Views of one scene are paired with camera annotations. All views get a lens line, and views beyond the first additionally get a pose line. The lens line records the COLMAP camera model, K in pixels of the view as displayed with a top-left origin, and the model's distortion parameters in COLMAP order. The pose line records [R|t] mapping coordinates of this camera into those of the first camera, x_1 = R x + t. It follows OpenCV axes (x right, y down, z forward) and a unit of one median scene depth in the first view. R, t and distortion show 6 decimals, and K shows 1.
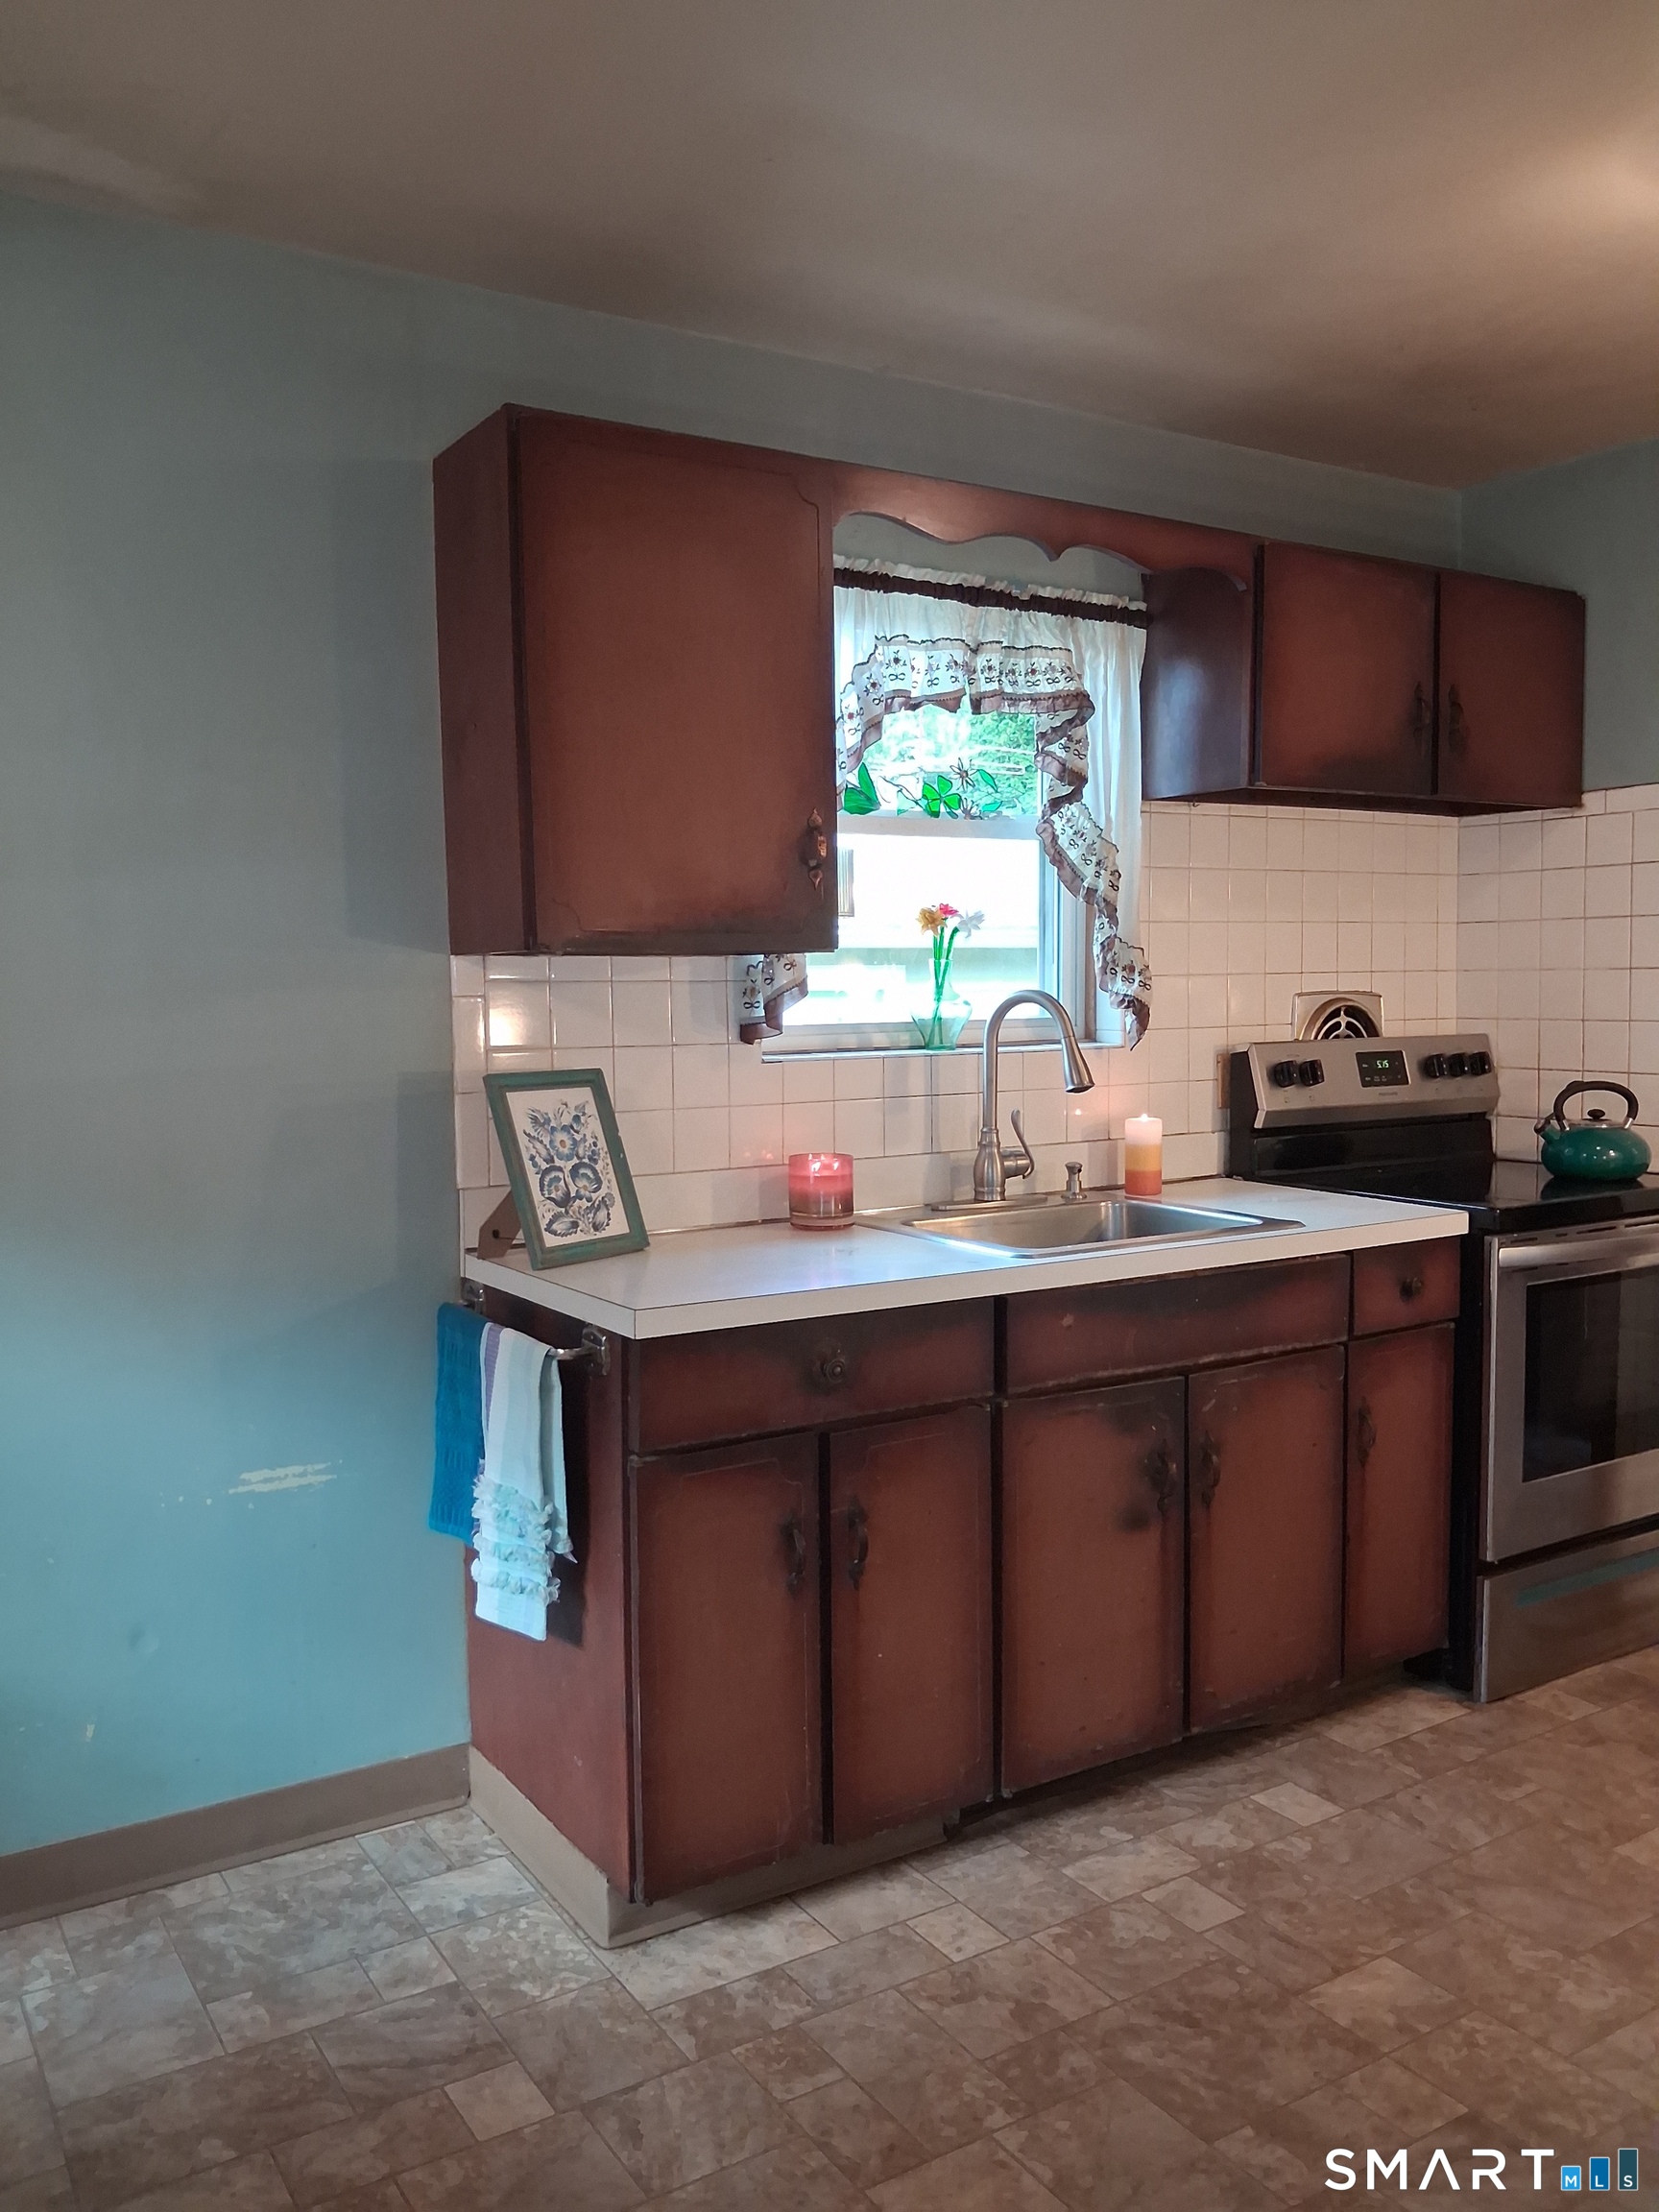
lens RADIAL K [[1753.9, 0, 837.2], [0, 1753.9, 1121.9], [0, 0, 1]] dist [0.035882, -0.067406]
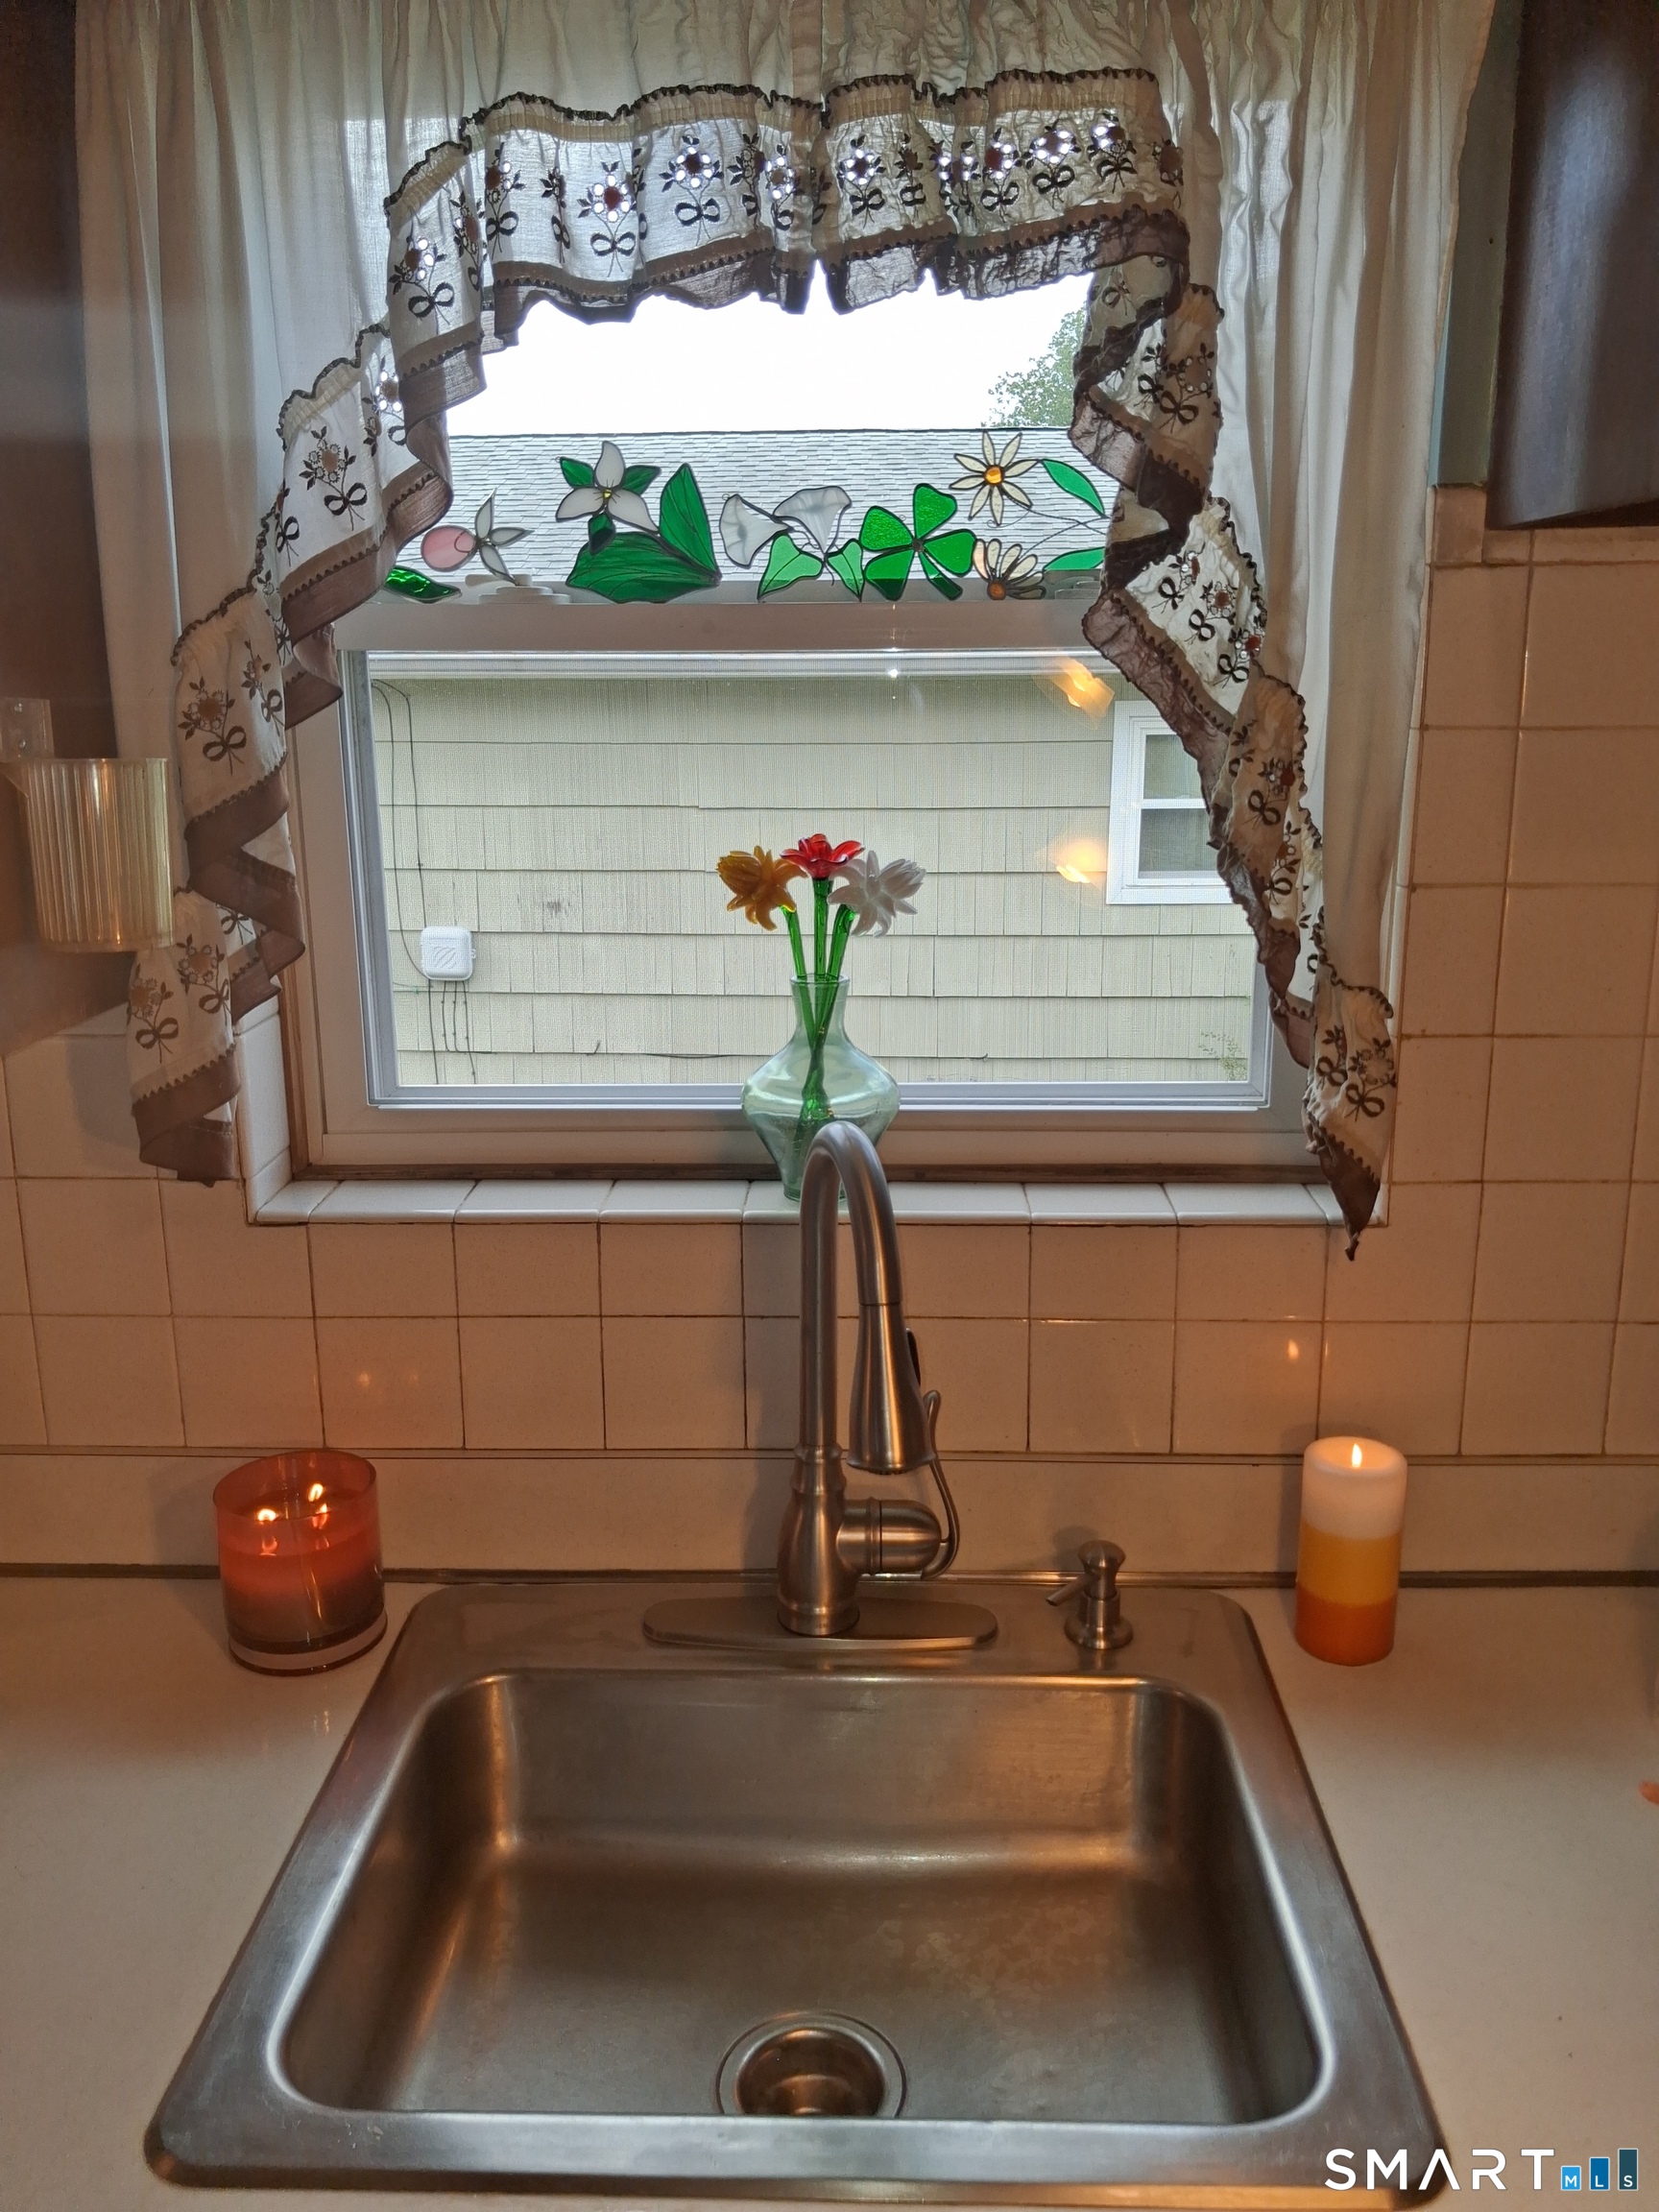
lens RADIAL K [[1753.9, 0, 830.0], [0, 1753.9, 1093.1], [0, 0, 1]] dist [0.035882, -0.067406]
pose [[0.830007, 0.141647, -0.539467, 0.278982], [-0.047450, 0.981641, 0.184743, -0.139886], [0.555731, -0.127740, 0.821490, 0.670709]]
